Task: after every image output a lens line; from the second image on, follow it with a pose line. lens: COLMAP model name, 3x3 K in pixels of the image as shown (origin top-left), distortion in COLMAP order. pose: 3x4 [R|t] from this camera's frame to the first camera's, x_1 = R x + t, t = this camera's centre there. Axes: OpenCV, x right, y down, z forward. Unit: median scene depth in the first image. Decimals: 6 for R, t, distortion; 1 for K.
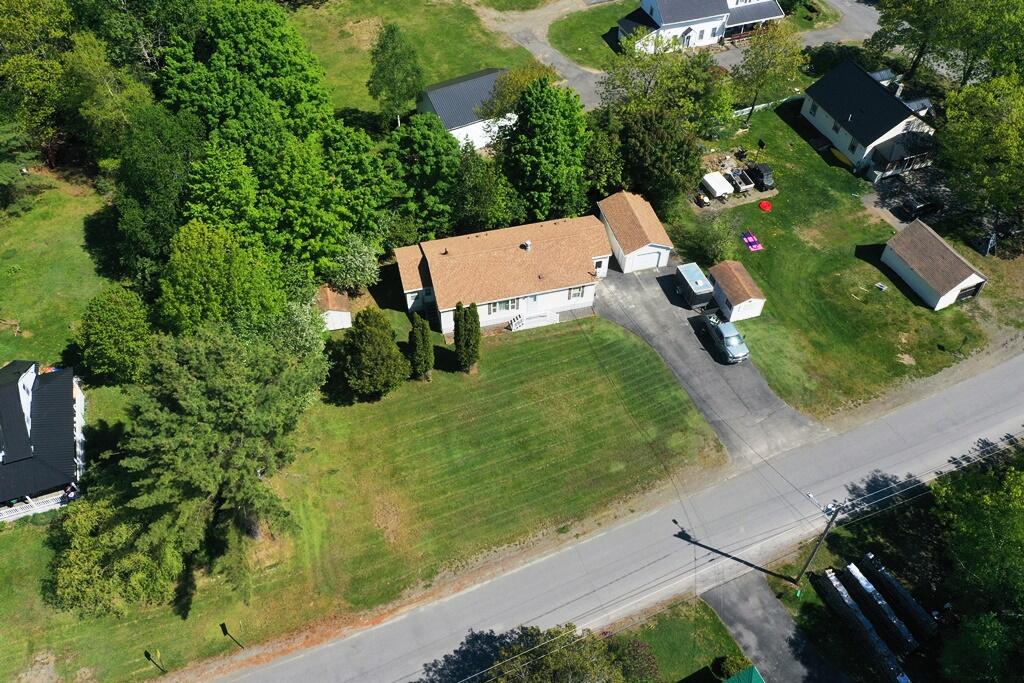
lens RADIAL K [[810.3, 0, 510.9], [0, 810.3, 341.1], [0, 0, 1]] dist [0.007451, 0.007057]
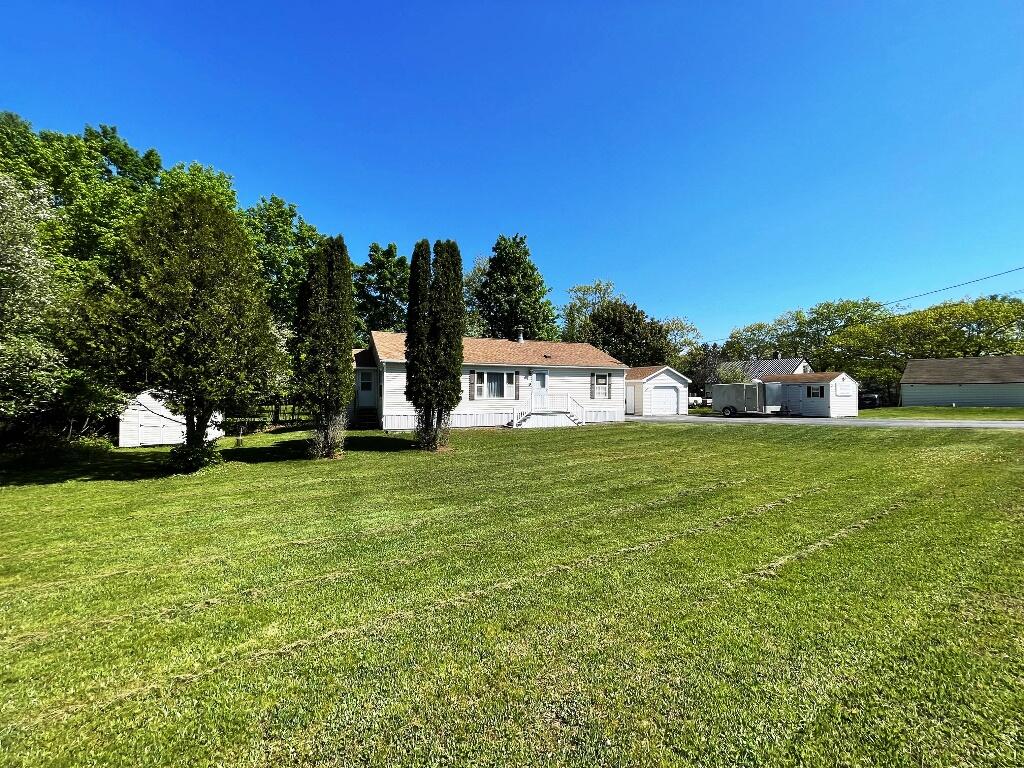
lens RADIAL K [[412.3, 0, 518.3], [0, 412.3, 385.4], [0, 0, 1]] dist [-0.001988, -0.000019]
pose [[0.986250, -0.013322, 0.164720, -0.041565], [0.134196, 0.646261, -0.751225, 0.185410], [-0.096445, 0.763000, 0.639163, 0.802629]]
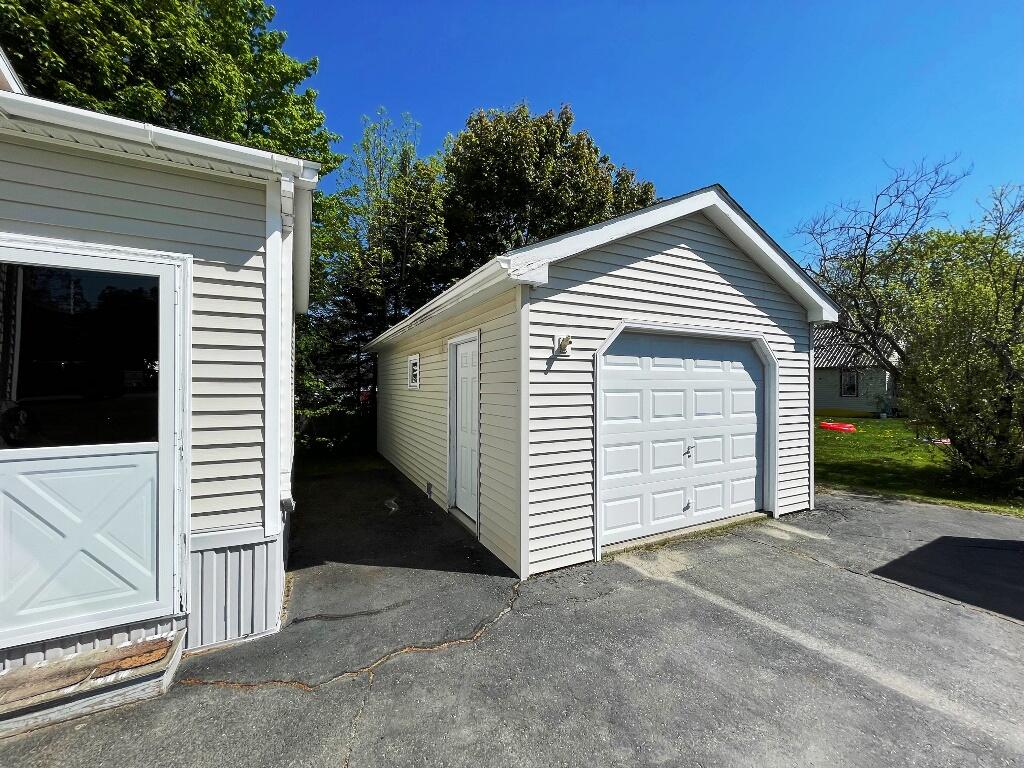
lens RADIAL K [[412.3, 0, 512.7], [0, 412.3, 383.2], [0, 0, 1]] dist [-0.001988, -0.000019]
pose [[0.972620, -0.010629, 0.232157, 0.139079], [0.179937, 0.666656, -0.723320, -0.071660], [-0.147080, 0.745290, 0.650316, 1.031838]]
